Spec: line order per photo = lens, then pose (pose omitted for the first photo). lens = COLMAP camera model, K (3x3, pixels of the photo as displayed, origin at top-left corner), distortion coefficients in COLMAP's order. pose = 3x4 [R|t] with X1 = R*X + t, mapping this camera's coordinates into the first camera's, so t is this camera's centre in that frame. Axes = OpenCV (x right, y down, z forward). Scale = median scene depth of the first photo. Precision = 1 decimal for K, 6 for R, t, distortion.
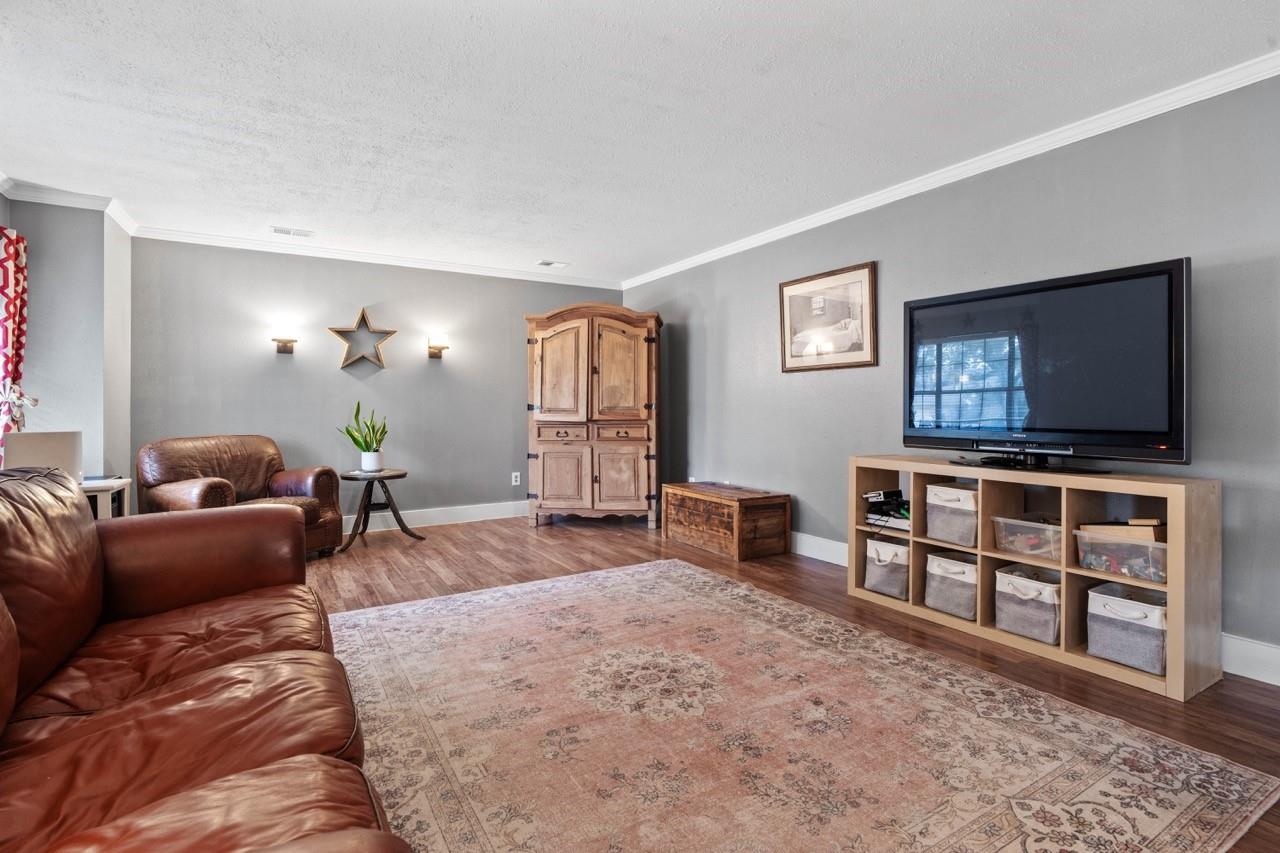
lens RADIAL K [[607.8, 0, 636.8], [0, 607.8, 408.2], [0, 0, 1]] dist [-0.011383, 0.004136]
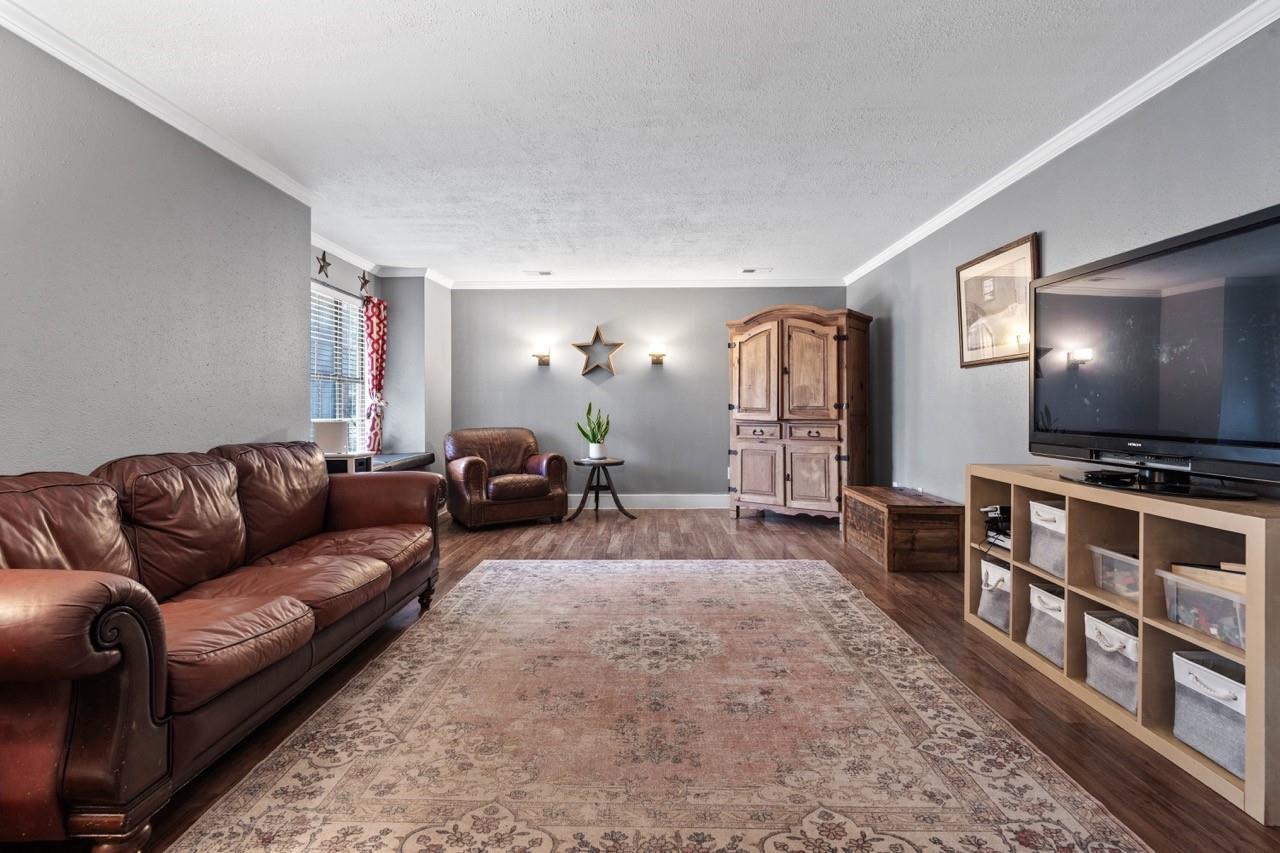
lens RADIAL K [[607.8, 0, 636.8], [0, 607.8, 408.2], [0, 0, 1]] dist [-0.011383, 0.004136]
pose [[0.844067, 0.001614, -0.536236, 0.387072], [-0.000503, 0.999997, 0.002218, -0.002117], [0.536238, -0.001603, 0.844065, 0.003051]]
